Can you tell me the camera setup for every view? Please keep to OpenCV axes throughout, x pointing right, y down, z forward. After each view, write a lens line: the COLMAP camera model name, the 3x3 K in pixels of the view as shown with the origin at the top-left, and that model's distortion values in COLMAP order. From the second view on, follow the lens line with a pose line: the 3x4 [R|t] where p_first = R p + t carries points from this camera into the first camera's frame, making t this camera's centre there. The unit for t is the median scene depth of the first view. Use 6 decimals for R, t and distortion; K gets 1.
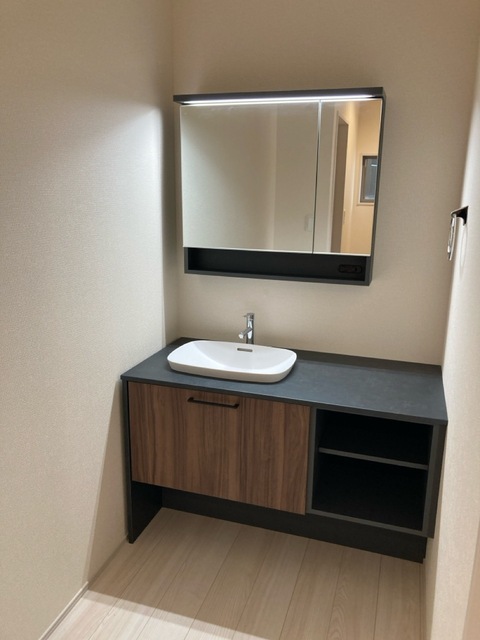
lens RADIAL K [[523.3, 0, 242.7], [0, 523.3, 327.4], [0, 0, 1]] dist [0.076747, -0.000931]
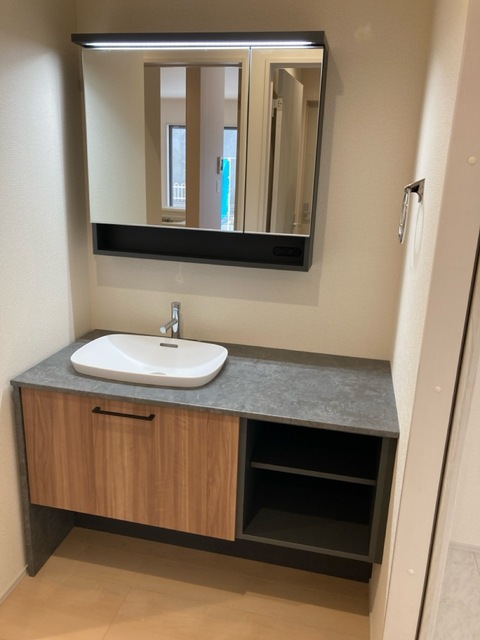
lens RADIAL K [[525.6, 0, 240.0], [0, 525.6, 320.0], [0, 0, 1]] dist [0.040188, -0.003620]
pose [[0.997353, -0.003096, 0.072651, 0.063317], [0.001056, 0.999604, 0.028109, -0.024763], [-0.072709, -0.027958, 0.996961, 0.157393]]
